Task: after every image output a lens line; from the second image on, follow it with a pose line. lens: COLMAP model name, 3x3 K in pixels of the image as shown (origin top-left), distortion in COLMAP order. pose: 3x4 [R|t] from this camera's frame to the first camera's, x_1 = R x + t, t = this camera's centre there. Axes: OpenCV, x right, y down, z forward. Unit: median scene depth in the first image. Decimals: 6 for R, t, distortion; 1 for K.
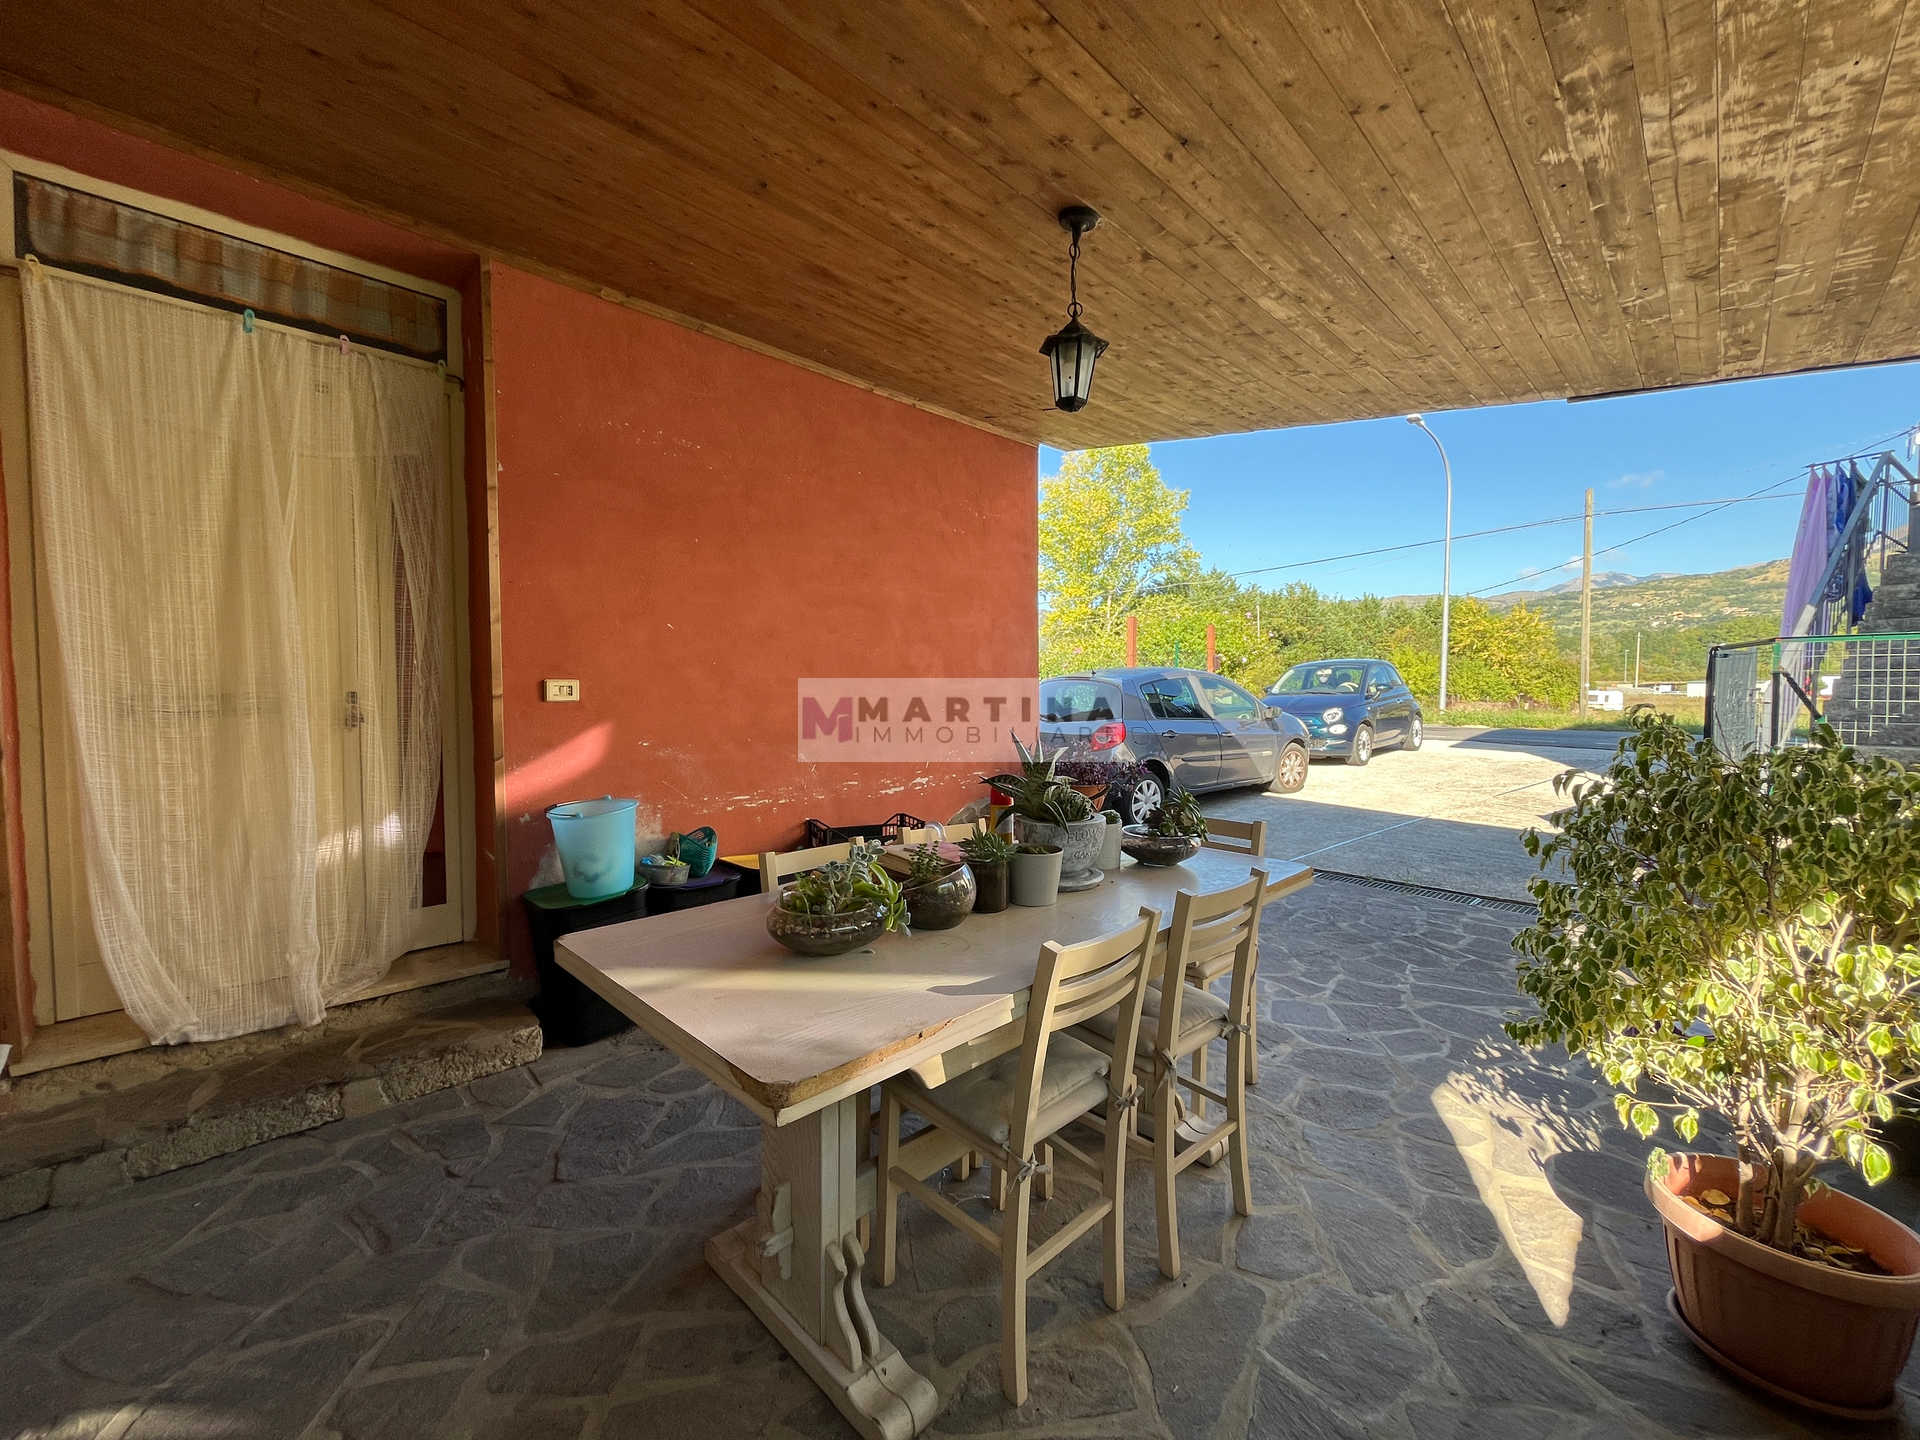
lens RADIAL K [[764.9, 0, 959.7], [0, 764.9, 722.8], [0, 0, 1]] dist [-0.000104, -0.001063]
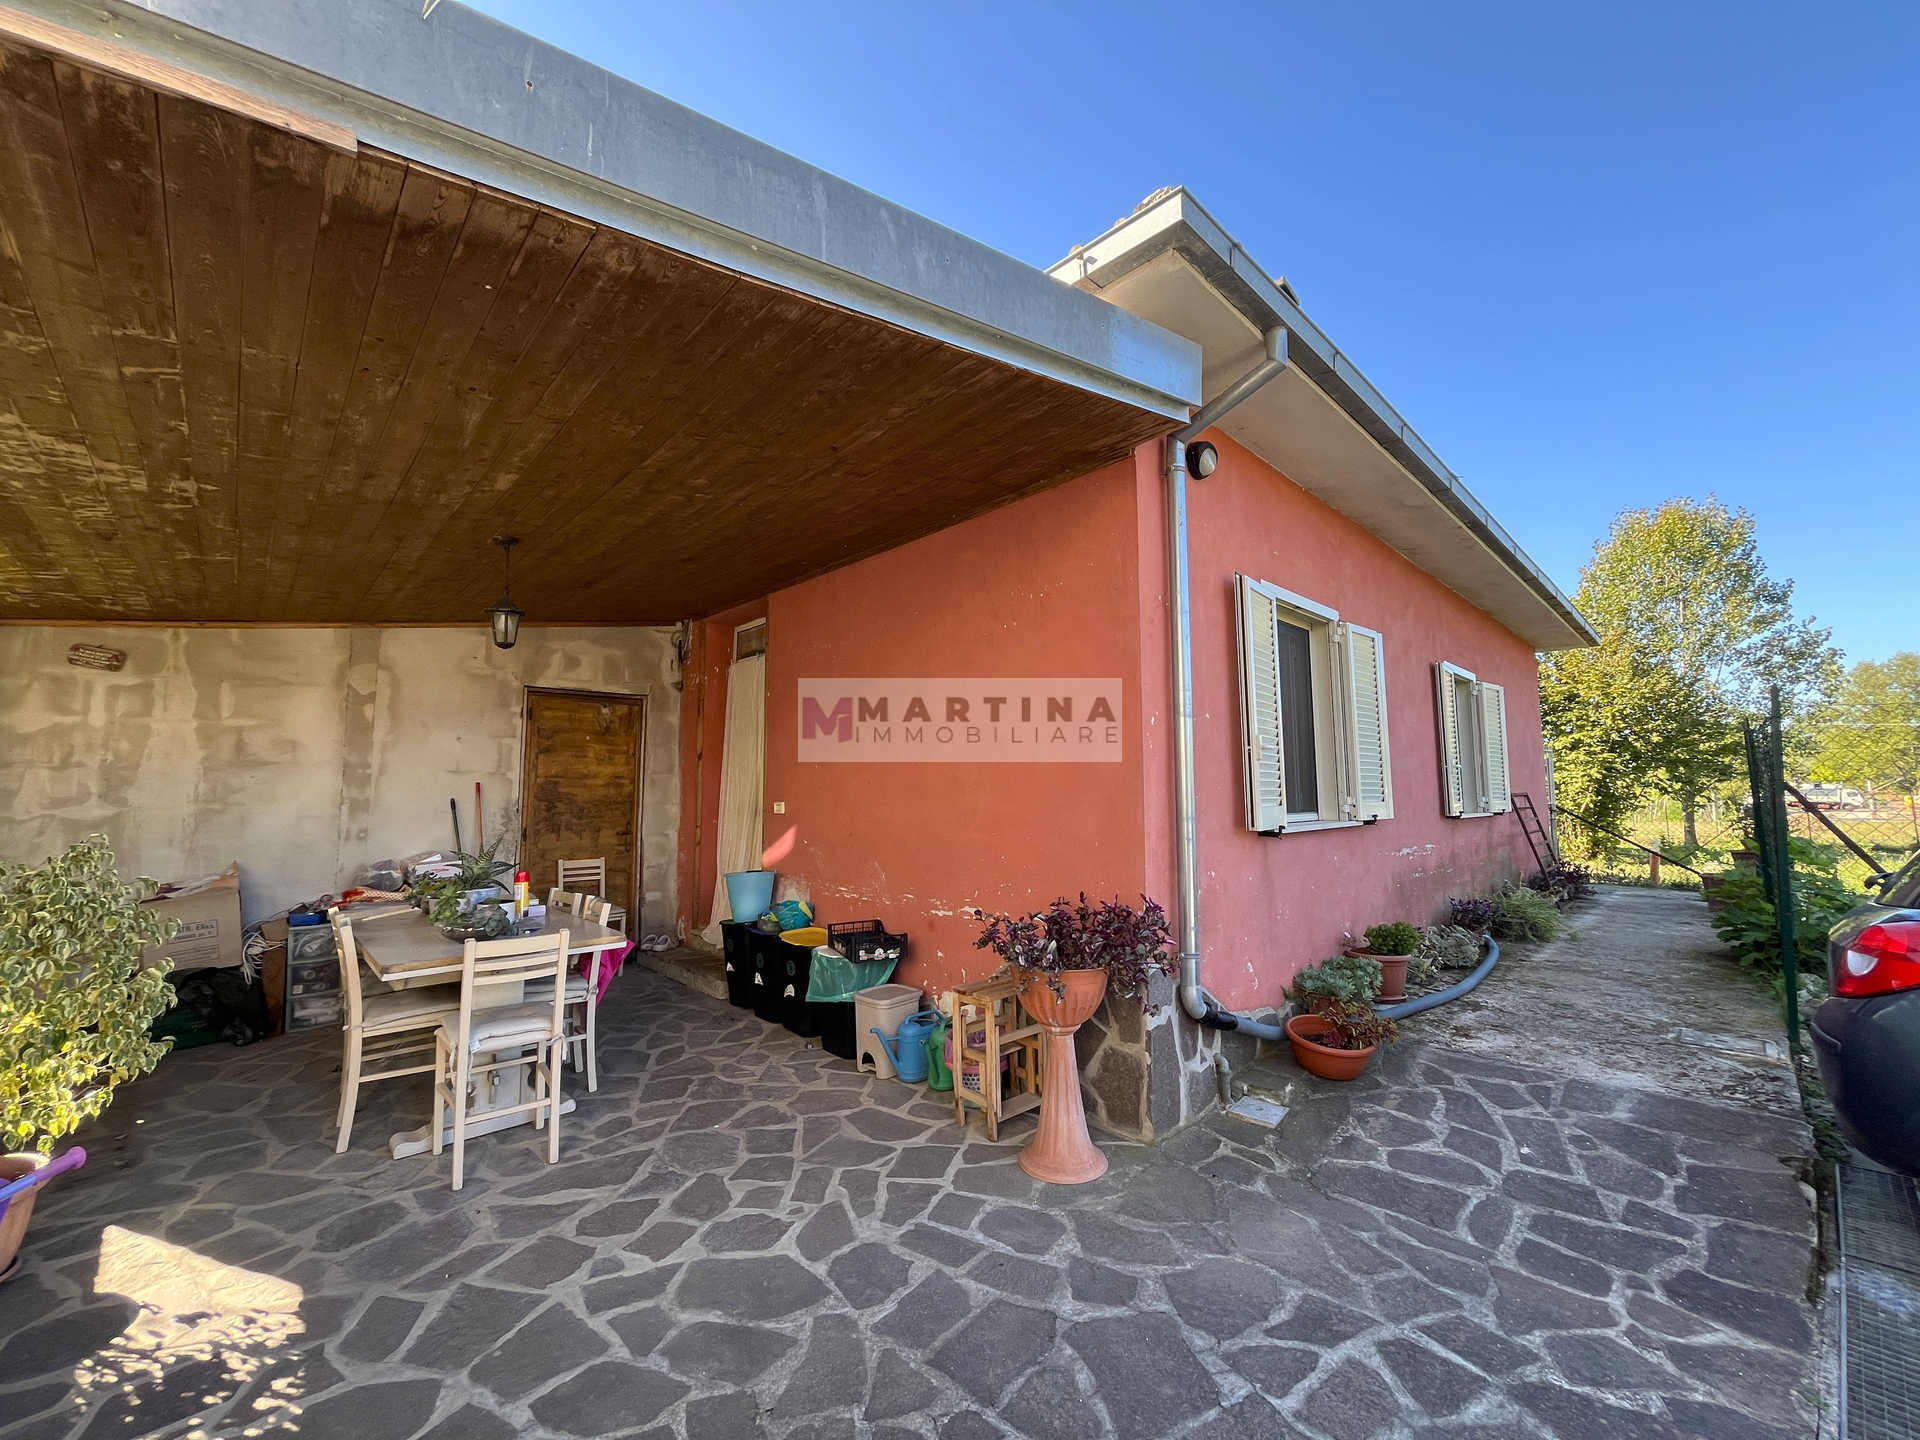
lens RADIAL K [[764.9, 0, 959.4], [0, 764.9, 723.5], [0, 0, 1]] dist [-0.000104, -0.001063]
pose [[-0.027671, -0.094387, -0.995151, 1.517245], [-0.044044, 0.994680, -0.093118, -0.104350], [0.998646, 0.041254, -0.031681, 1.746504]]
